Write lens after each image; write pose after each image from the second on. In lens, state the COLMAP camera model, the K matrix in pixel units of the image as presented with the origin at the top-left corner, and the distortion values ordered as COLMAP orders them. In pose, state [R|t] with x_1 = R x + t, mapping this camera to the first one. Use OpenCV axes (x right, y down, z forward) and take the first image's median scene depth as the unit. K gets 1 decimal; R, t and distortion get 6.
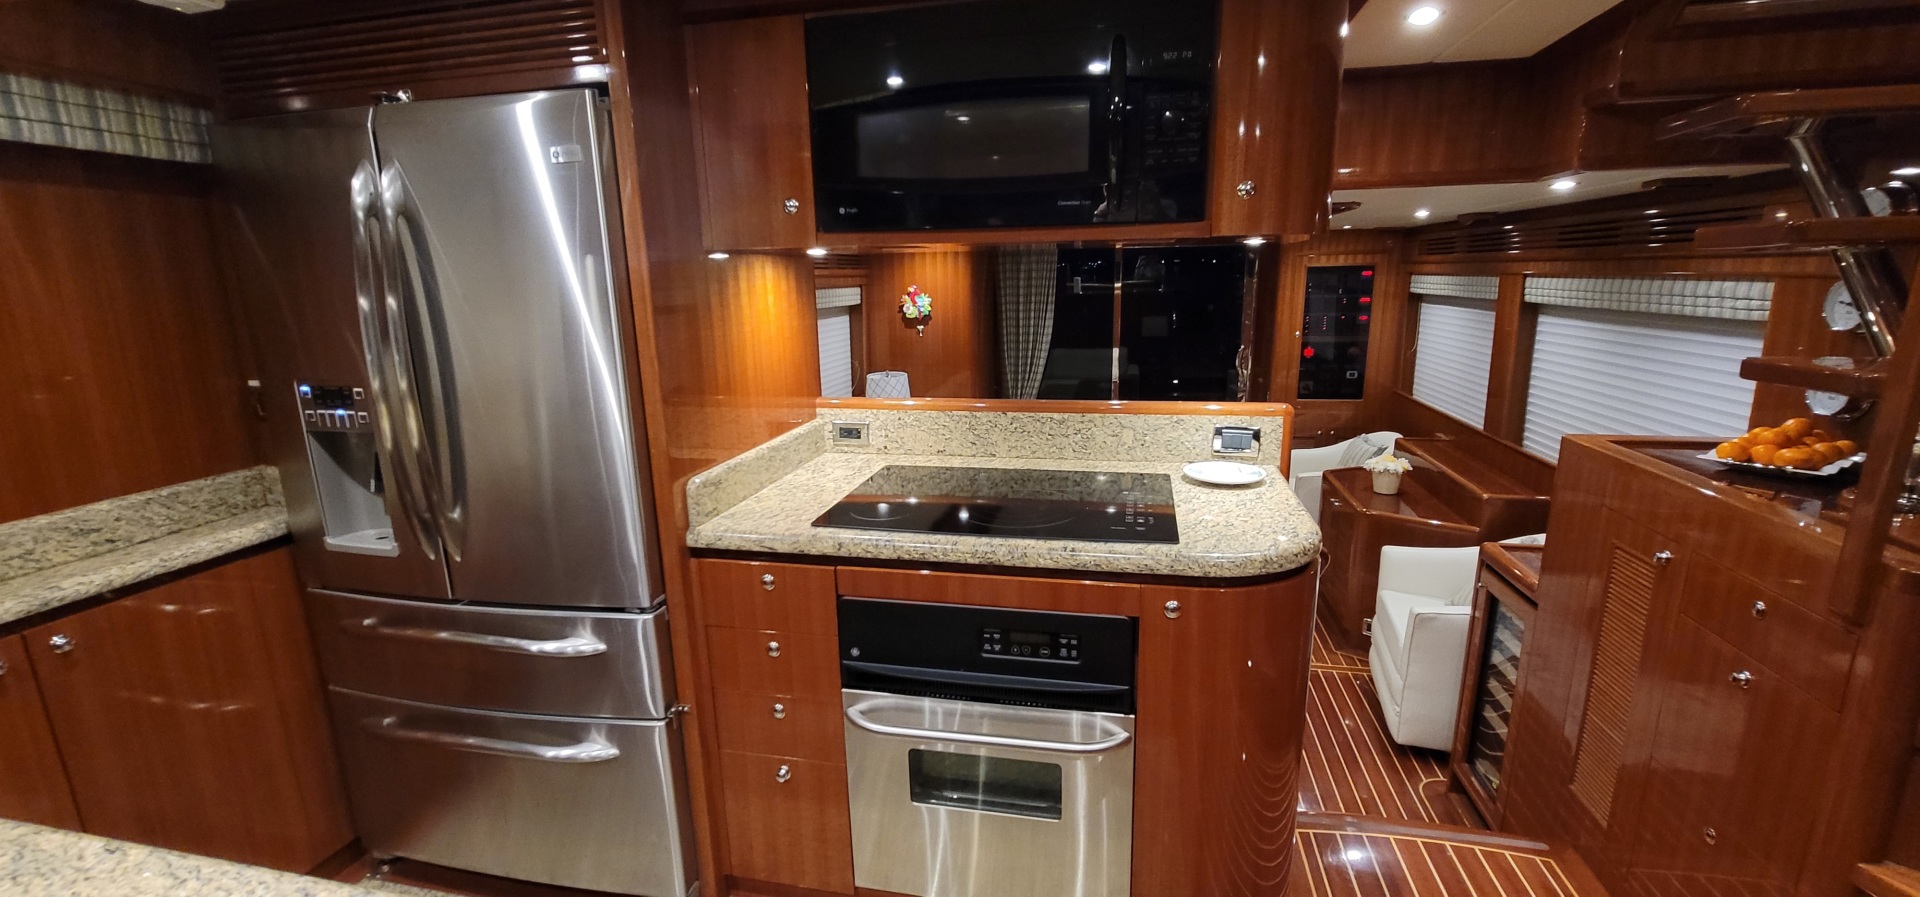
lens RADIAL K [[783.1, 0, 956.0], [0, 783.1, 452.5], [0, 0, 1]] dist [-0.004124, 0.000881]
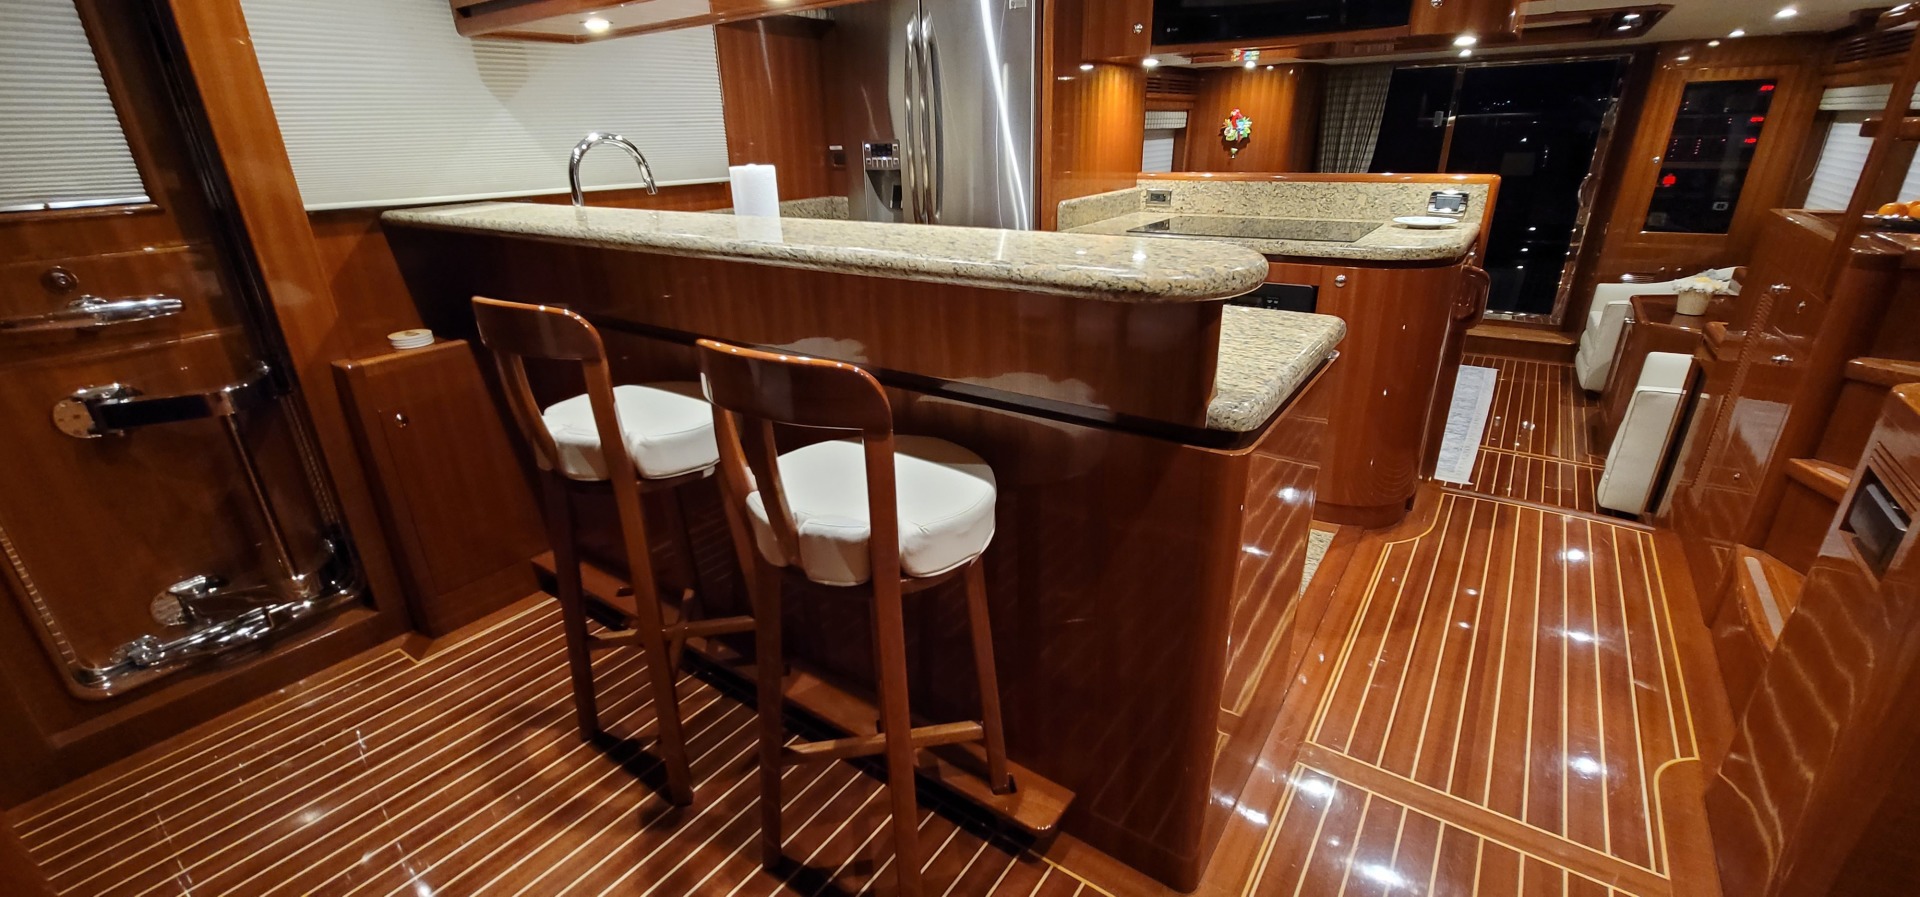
lens RADIAL K [[783.1, 0, 955.5], [0, 783.1, 449.8], [0, 0, 1]] dist [-0.004124, 0.000881]
pose [[0.921900, 0.143256, -0.359968, 0.048220], [-0.078495, 0.978922, 0.188548, 0.083894], [0.379392, -0.145567, 0.913713, -0.241013]]
